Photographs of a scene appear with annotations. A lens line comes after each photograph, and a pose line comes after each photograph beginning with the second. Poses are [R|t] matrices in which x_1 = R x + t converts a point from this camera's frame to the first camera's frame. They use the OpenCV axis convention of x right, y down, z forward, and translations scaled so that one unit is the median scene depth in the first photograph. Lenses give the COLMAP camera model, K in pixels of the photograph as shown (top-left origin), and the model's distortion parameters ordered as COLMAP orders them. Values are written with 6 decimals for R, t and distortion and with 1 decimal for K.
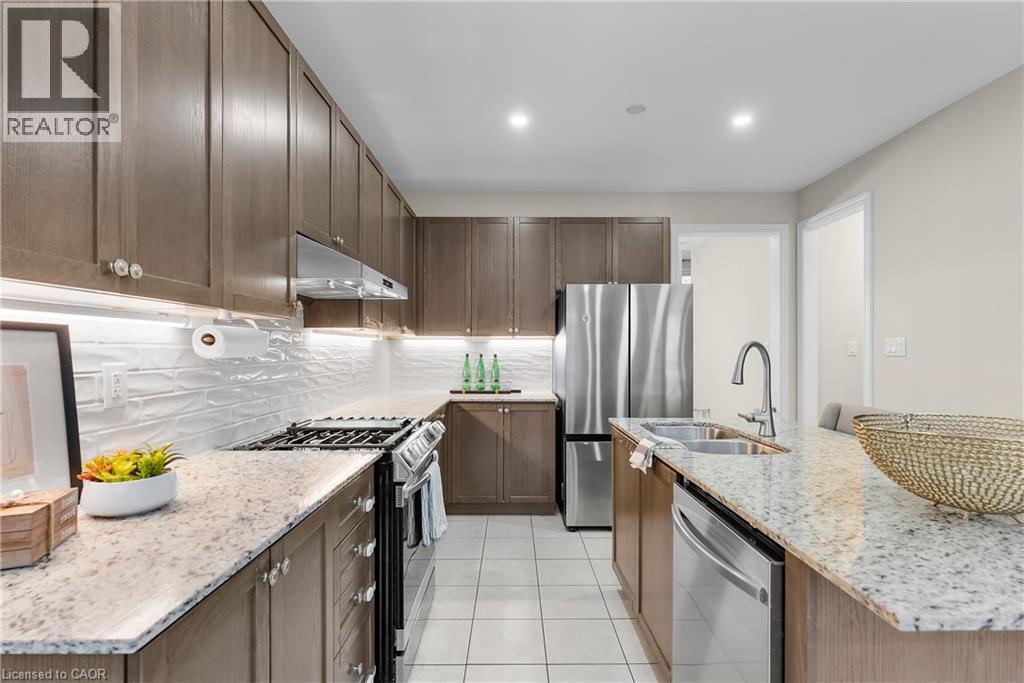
lens RADIAL K [[433.2, 0, 514.5], [0, 433.2, 354.4], [0, 0, 1]] dist [-0.001106, -0.000072]
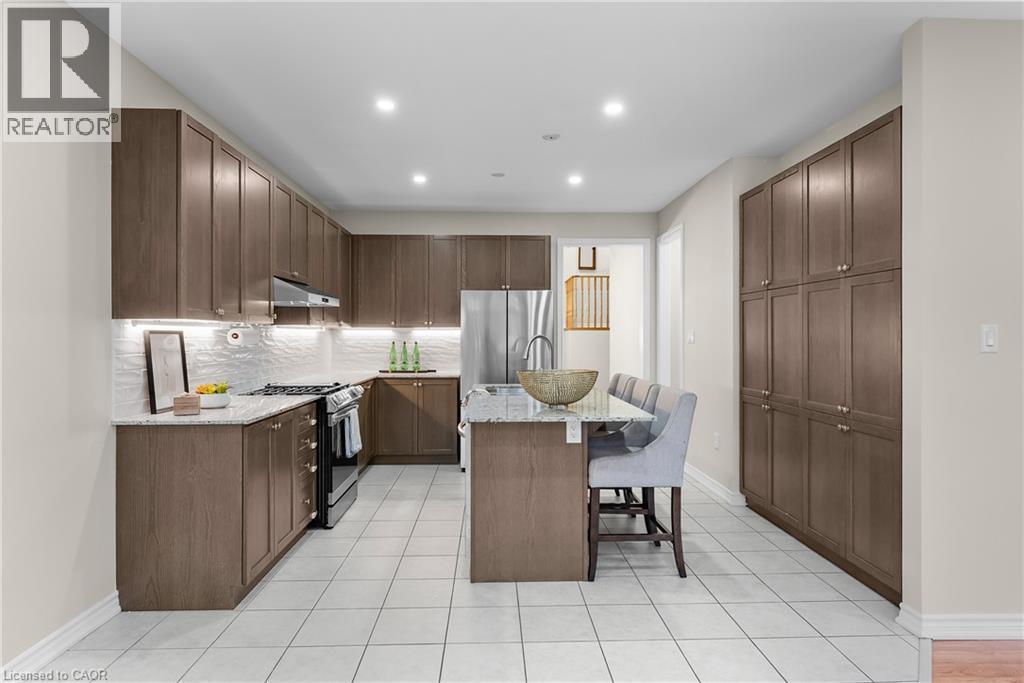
lens RADIAL K [[529.1, 0, 512.0], [0, 529.1, 341.5], [0, 0, 1]] dist [0.000600, -0.000074]
pose [[0.999615, -0.001402, 0.027723, 0.239467], [0.001356, 0.999998, 0.001702, -0.004356], [-0.027725, -0.001664, 0.999614, -0.682864]]
